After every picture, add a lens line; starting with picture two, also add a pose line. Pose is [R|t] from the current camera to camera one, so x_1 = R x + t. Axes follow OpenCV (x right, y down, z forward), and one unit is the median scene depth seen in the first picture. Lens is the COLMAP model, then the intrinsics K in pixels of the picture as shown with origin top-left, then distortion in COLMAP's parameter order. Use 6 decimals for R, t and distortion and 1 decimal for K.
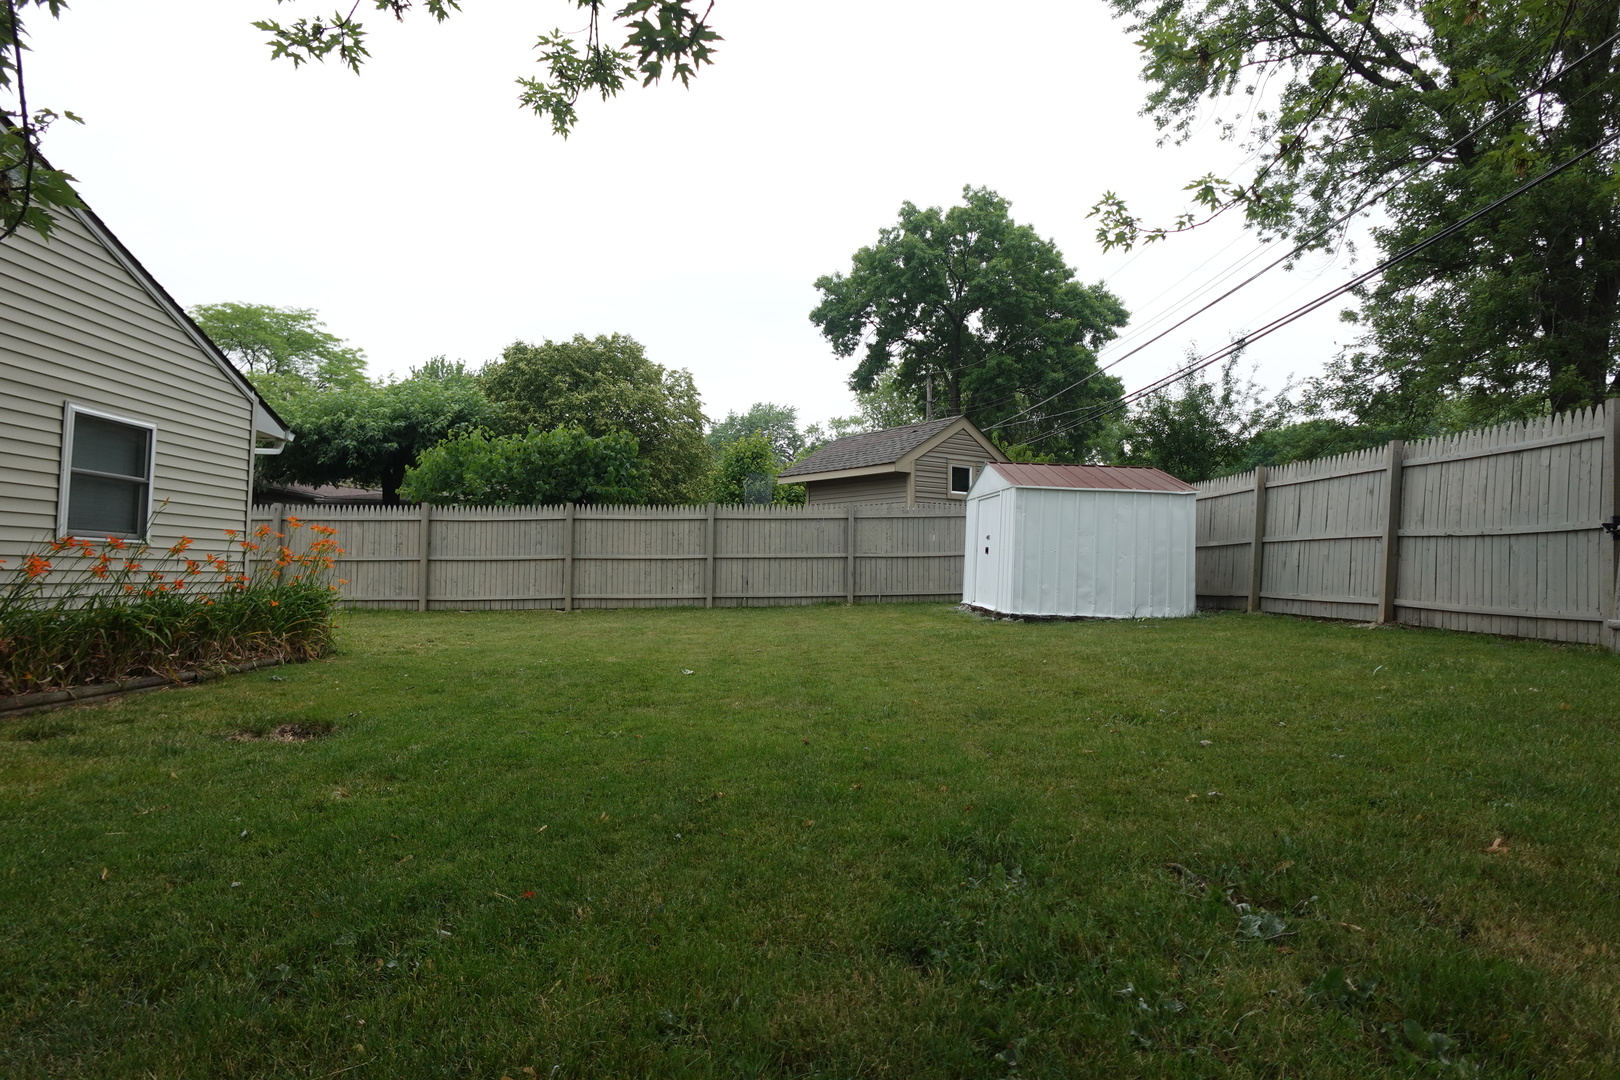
lens RADIAL K [[954.3, 0, 760.1], [0, 954.3, 545.1], [0, 0, 1]] dist [-0.001573, 0.000794]
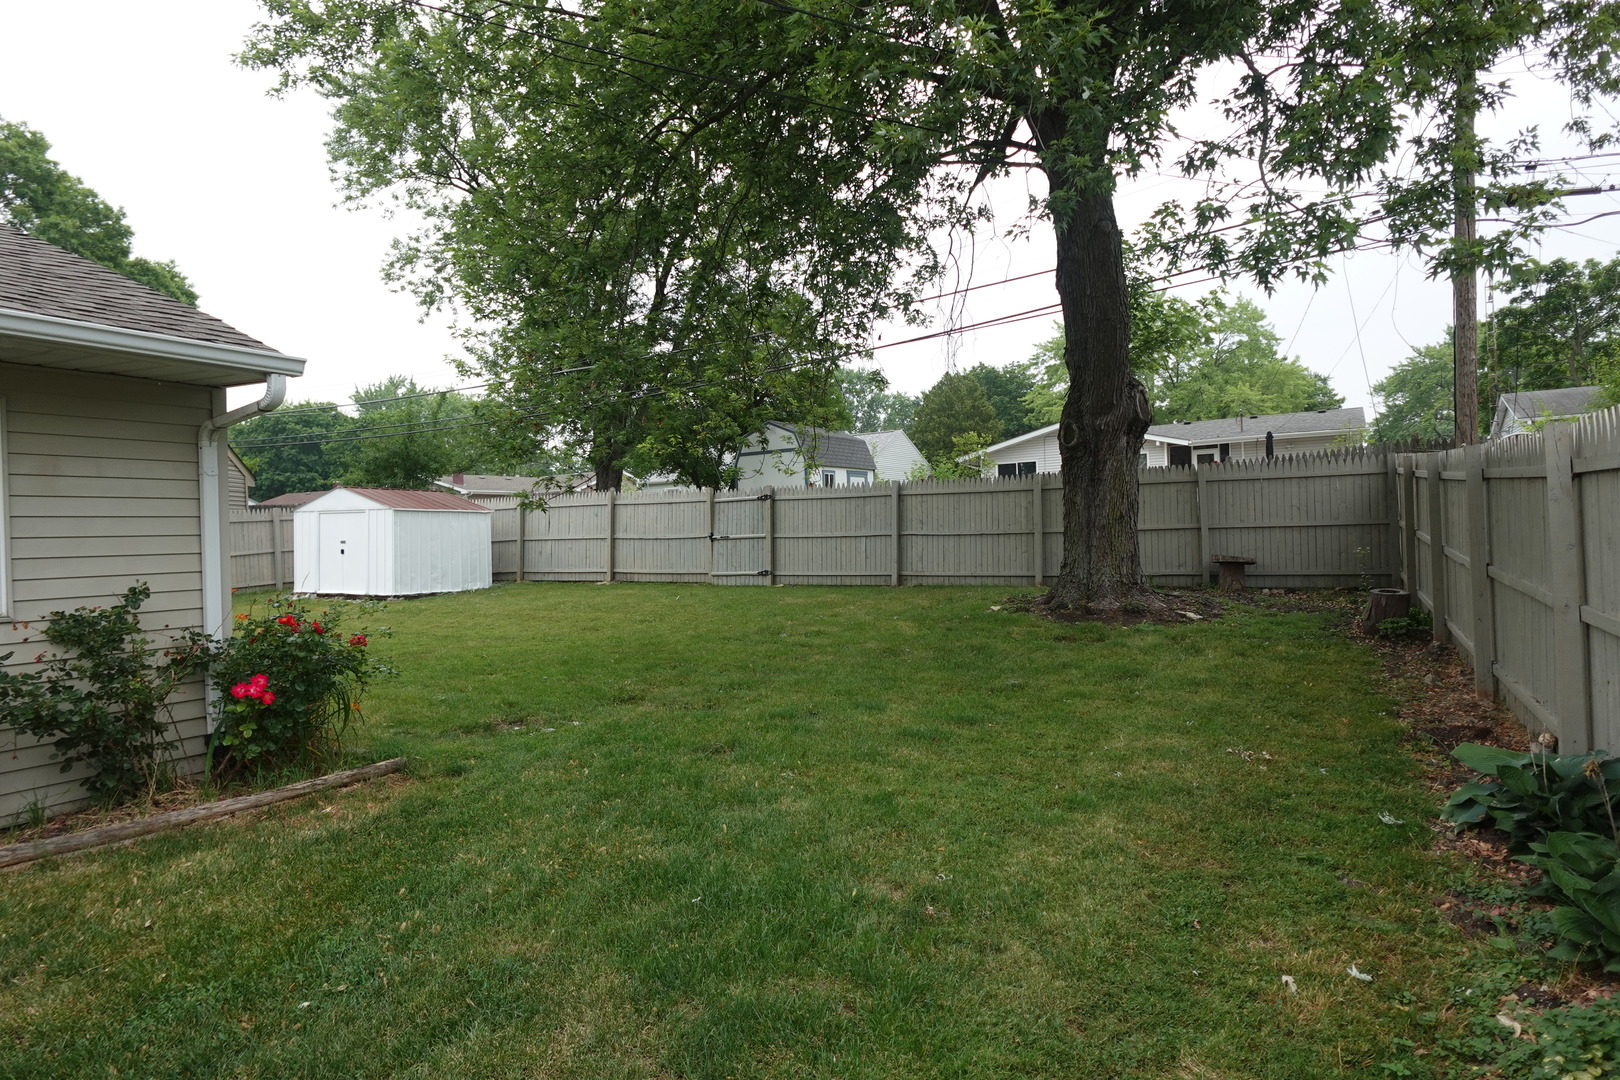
lens RADIAL K [[915.9, 0, 812.3], [0, 915.9, 541.9], [0, 0, 1]] dist [-0.005711, 0.004109]
pose [[0.524972, -0.039618, 0.850197, -0.640994], [0.017932, 0.999209, 0.035489, -0.052278], [-0.850931, -0.003385, 0.525267, -0.324276]]
